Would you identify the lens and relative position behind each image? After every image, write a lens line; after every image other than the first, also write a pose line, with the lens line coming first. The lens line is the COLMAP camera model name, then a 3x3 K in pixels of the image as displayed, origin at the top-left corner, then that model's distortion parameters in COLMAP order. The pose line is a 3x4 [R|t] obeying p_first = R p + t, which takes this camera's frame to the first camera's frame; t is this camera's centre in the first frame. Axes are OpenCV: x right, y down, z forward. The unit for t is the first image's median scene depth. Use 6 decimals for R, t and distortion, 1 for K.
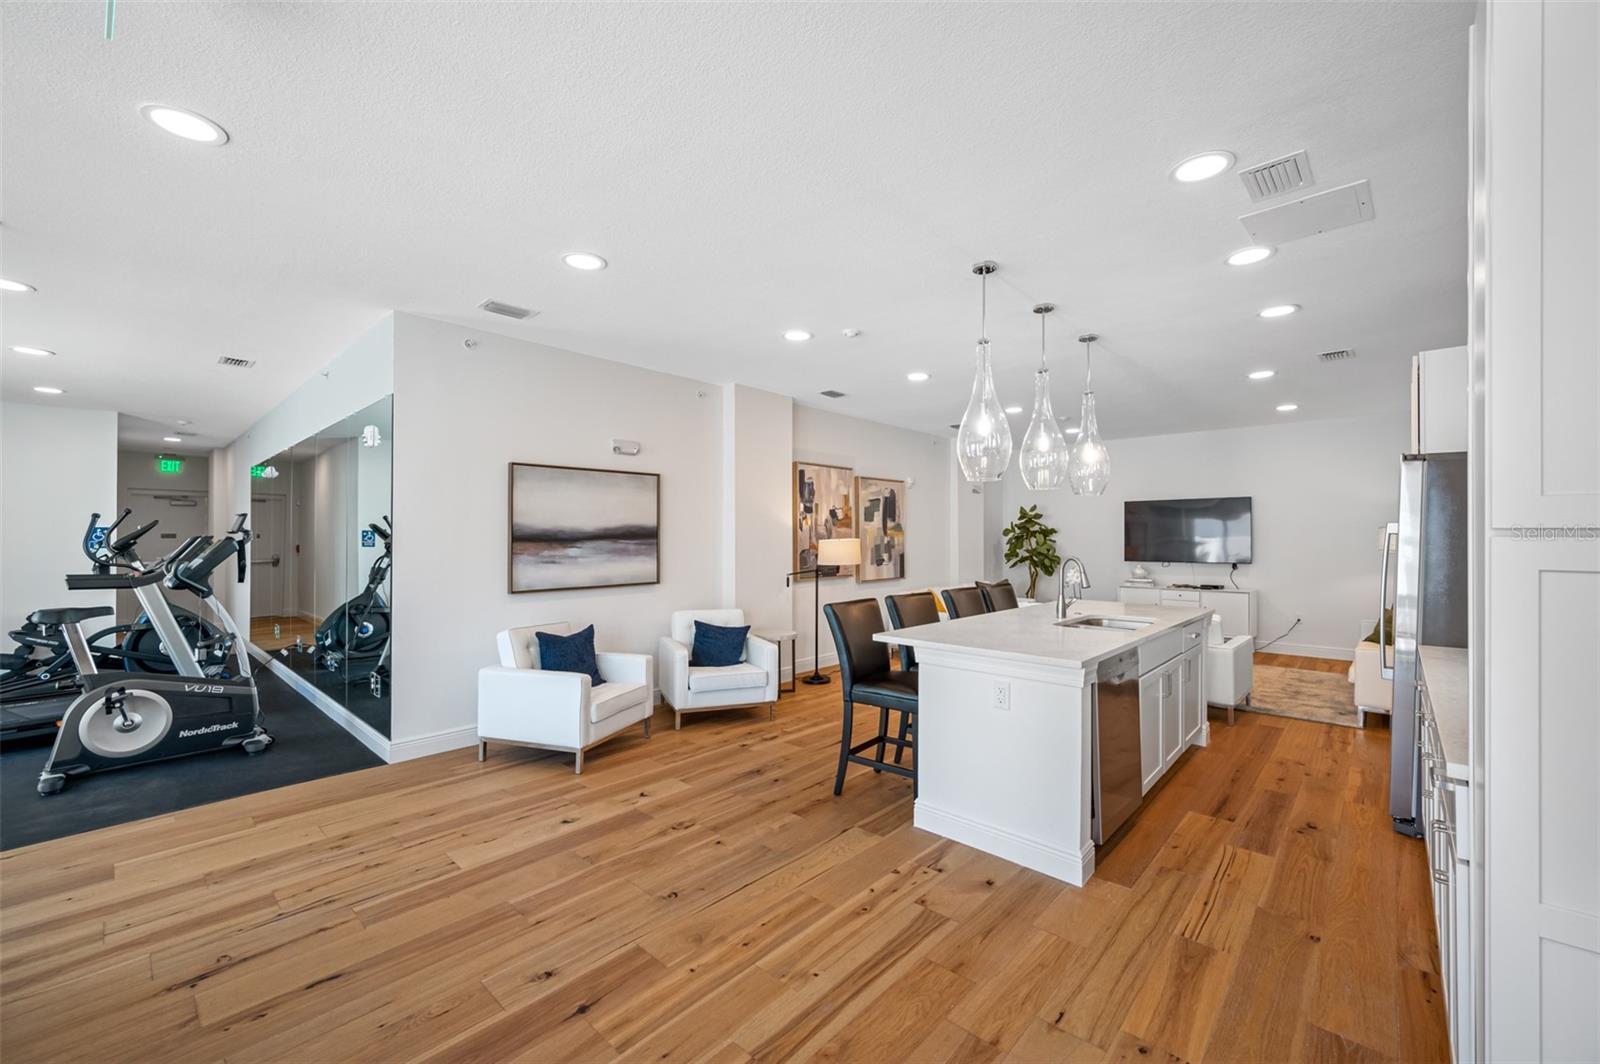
lens RADIAL K [[641.8, 0, 806.3], [0, 641.8, 536.4], [0, 0, 1]] dist [-0.000569, 0.000177]
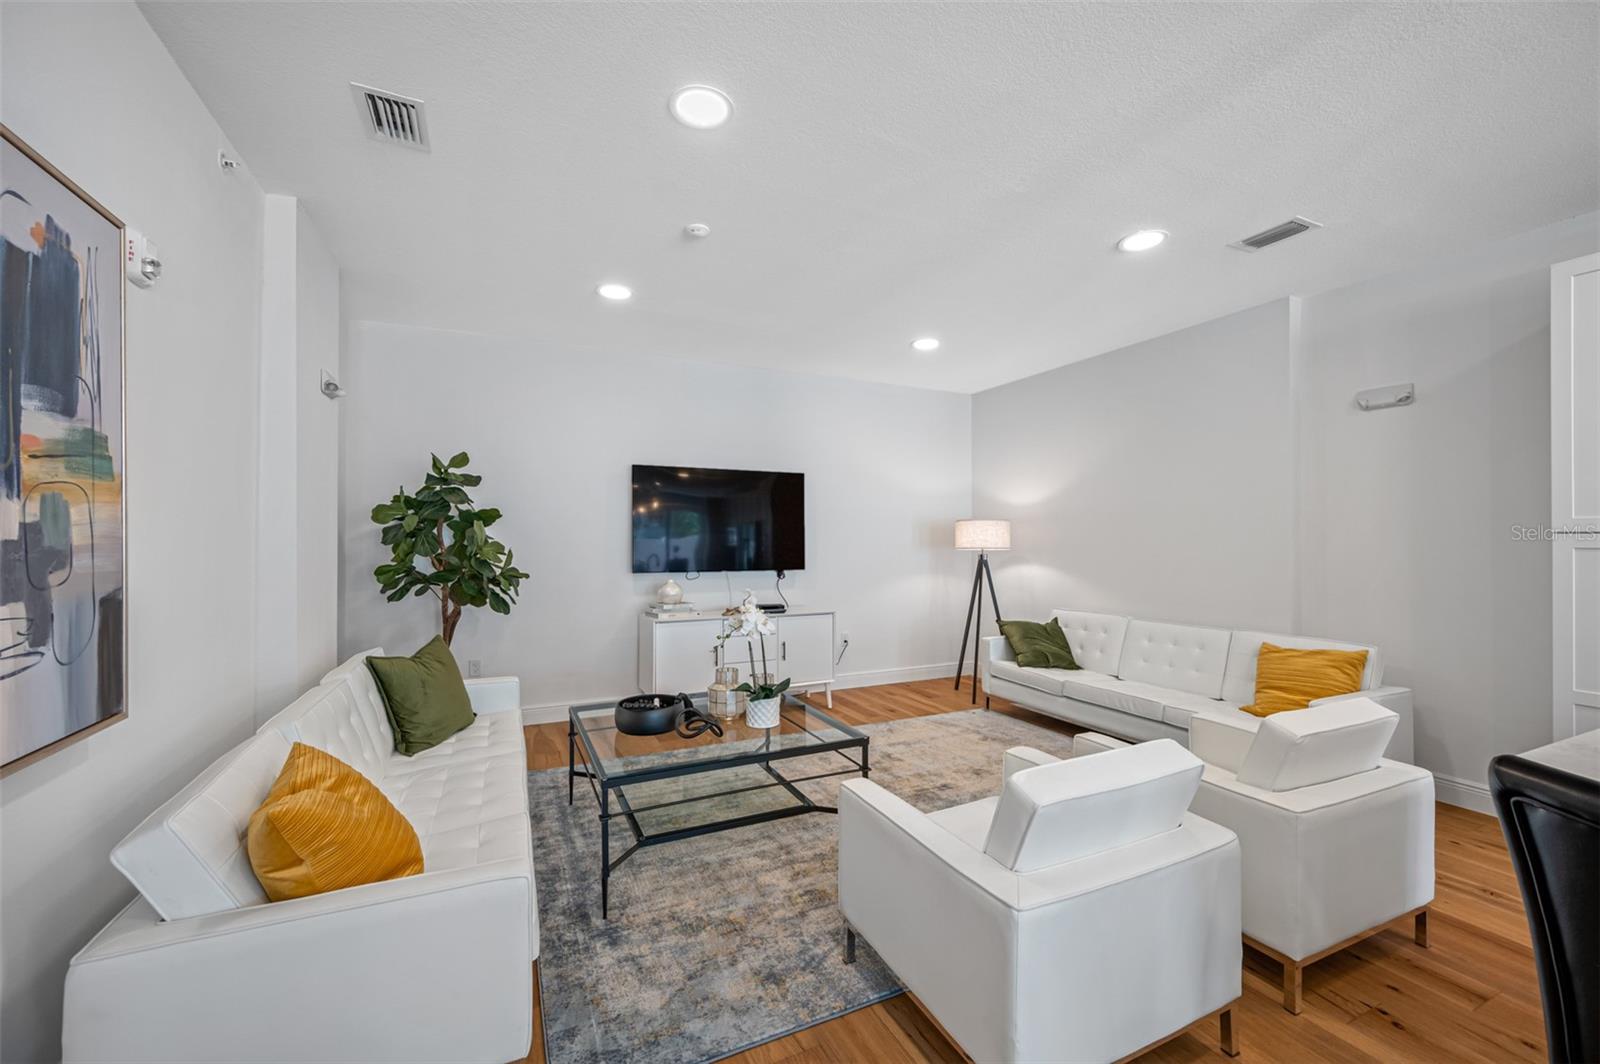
lens RADIAL K [[641.8, 0, 806.3], [0, 641.8, 536.4], [0, 0, 1]] dist [-0.000569, 0.000177]
pose [[0.380022, 0.005654, 0.924960, 0.045437], [-0.004917, 0.999980, -0.004092, 0.008515], [-0.924964, -0.002993, 0.380042, 0.653432]]
